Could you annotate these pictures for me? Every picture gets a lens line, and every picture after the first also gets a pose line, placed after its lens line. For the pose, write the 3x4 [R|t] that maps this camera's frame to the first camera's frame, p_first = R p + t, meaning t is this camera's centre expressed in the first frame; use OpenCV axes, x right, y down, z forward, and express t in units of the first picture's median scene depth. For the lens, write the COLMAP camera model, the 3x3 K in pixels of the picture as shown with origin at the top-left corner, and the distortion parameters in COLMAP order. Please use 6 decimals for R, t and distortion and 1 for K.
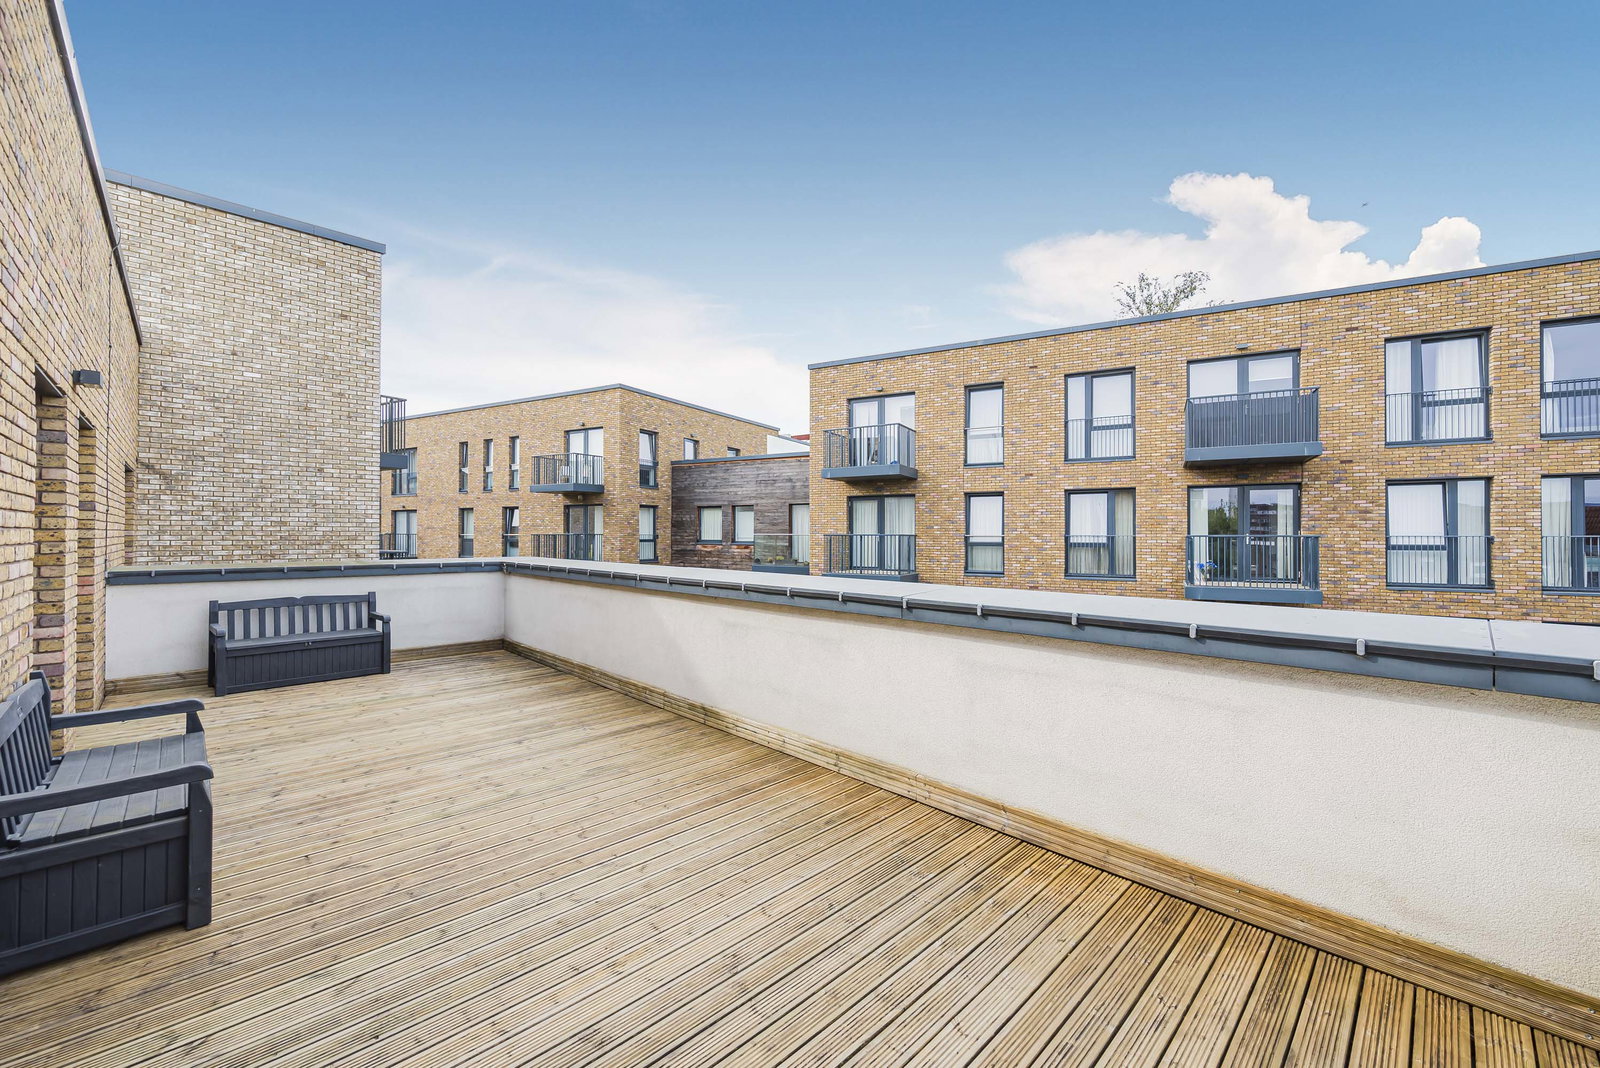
lens RADIAL K [[641.5, 0, 806.8], [0, 641.5, 530.7], [0, 0, 1]] dist [-0.003657, -0.000005]
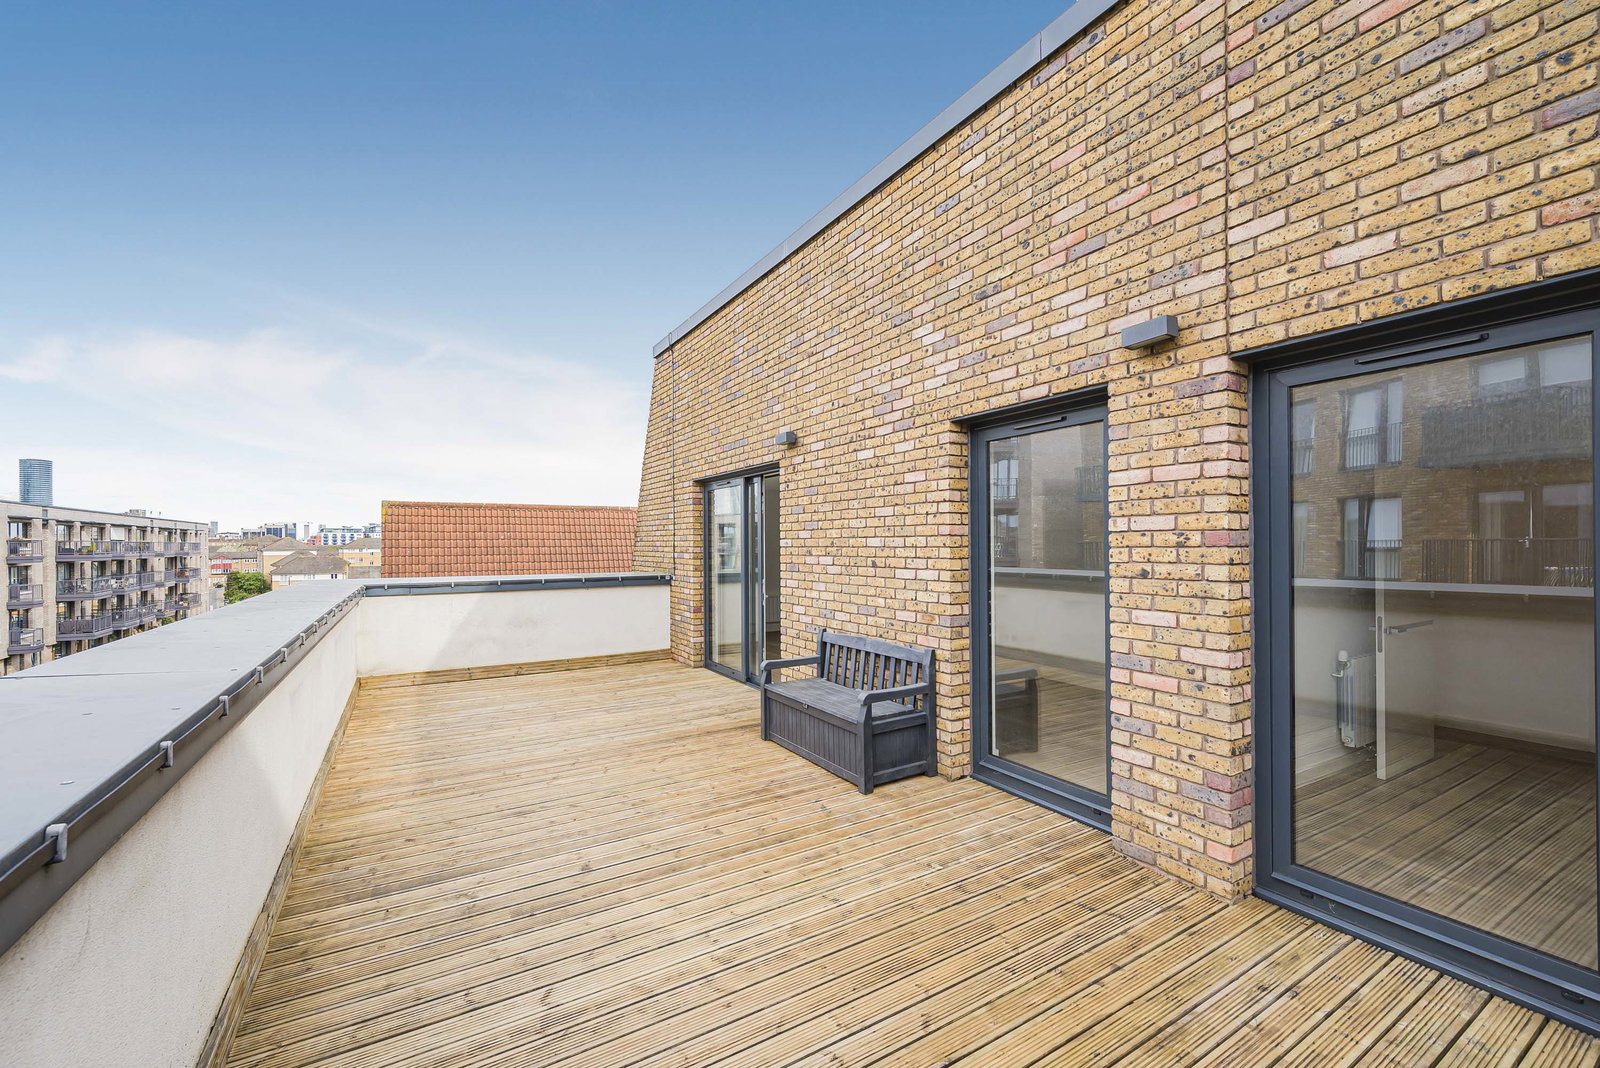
lens RADIAL K [[641.5, 0, 800.0], [0, 641.5, 539.3], [0, 0, 1]] dist [-0.003657, -0.000005]
pose [[-0.972028, 0.006171, 0.234784, -0.638726], [0.003441, 0.999922, -0.012033, -0.002925], [-0.234840, -0.010889, -0.971973, 1.240342]]
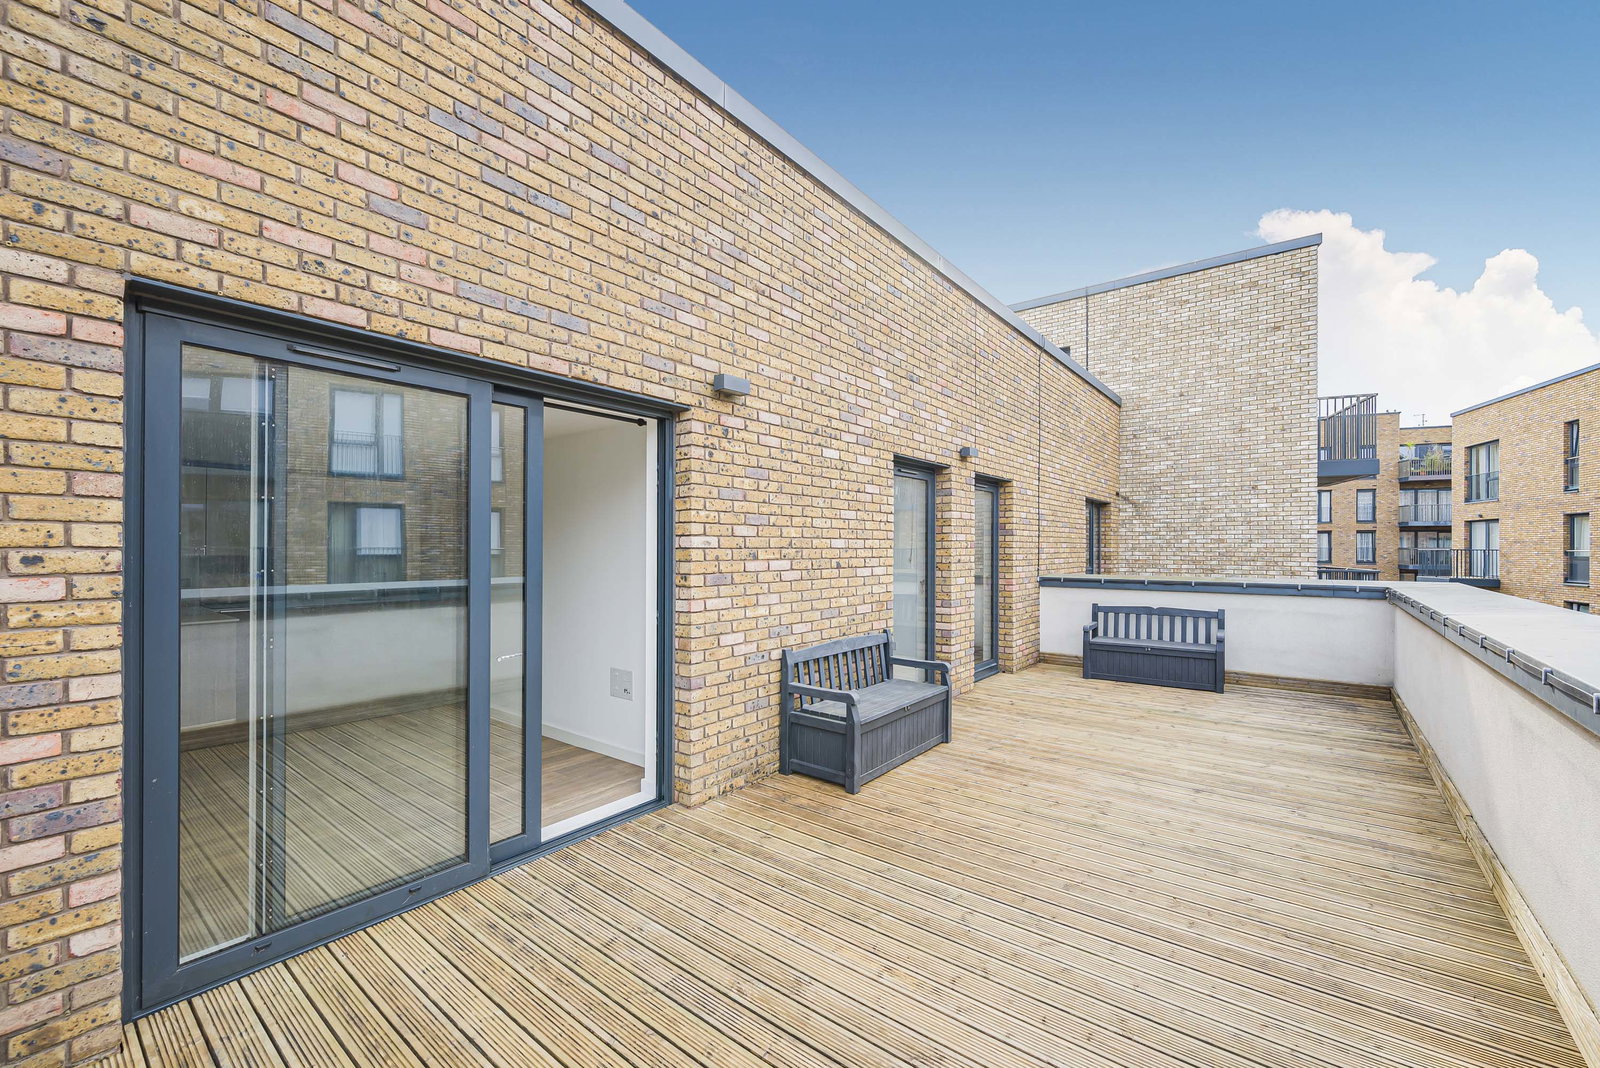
lens RADIAL K [[641.5, 0, 804.7], [0, 641.5, 546.4], [0, 0, 1]] dist [-0.003657, -0.000005]
pose [[0.124982, -0.004614, -0.992148, 0.272468], [0.005428, 0.999977, -0.003967, -0.001978], [0.992144, -0.004890, 0.125005, 0.280255]]
